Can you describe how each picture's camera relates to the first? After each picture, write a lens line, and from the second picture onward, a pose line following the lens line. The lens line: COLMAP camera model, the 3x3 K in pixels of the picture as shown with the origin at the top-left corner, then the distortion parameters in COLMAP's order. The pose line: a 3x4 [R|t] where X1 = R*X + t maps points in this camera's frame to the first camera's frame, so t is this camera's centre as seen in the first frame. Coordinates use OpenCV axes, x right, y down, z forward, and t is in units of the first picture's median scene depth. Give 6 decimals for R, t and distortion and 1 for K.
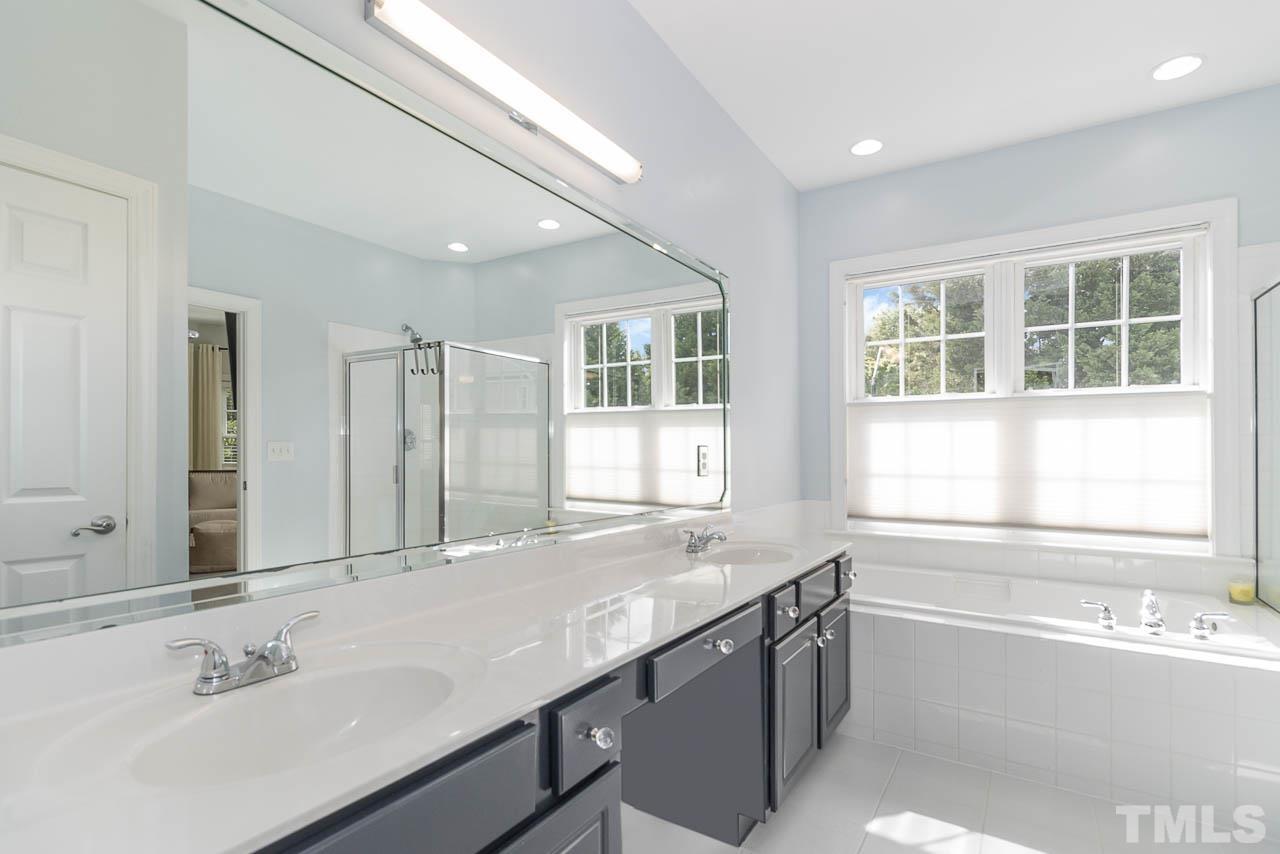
lens RADIAL K [[599.1, 0, 641.5], [0, 599.1, 435.4], [0, 0, 1]] dist [0.008704, 0.000018]
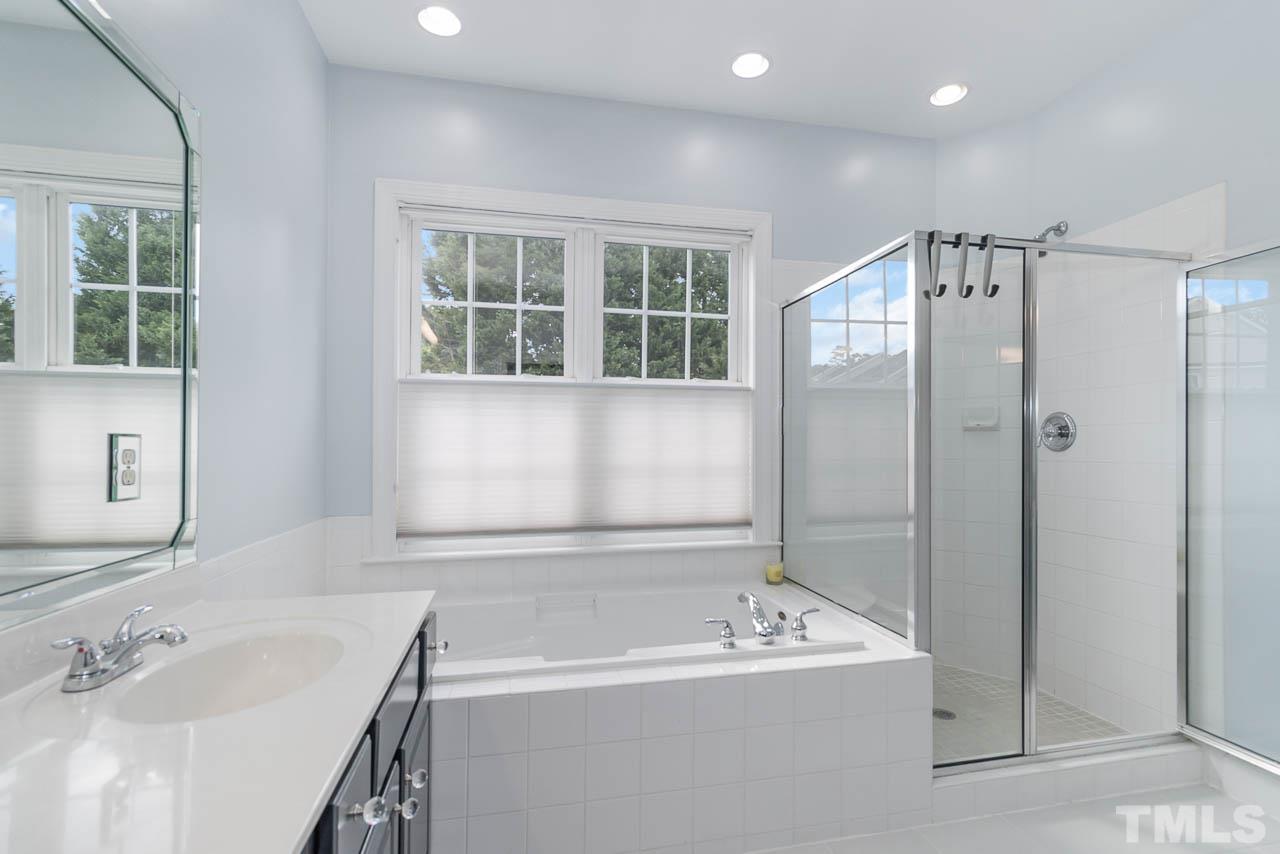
lens RADIAL K [[599.1, 0, 644.4], [0, 599.1, 429.2], [0, 0, 1]] dist [0.008704, 0.000018]
pose [[0.702658, 0.015271, 0.711364, 0.044379], [-0.013683, 0.999875, -0.007948, 0.009601], [-0.711396, -0.004149, 0.702779, 0.328598]]
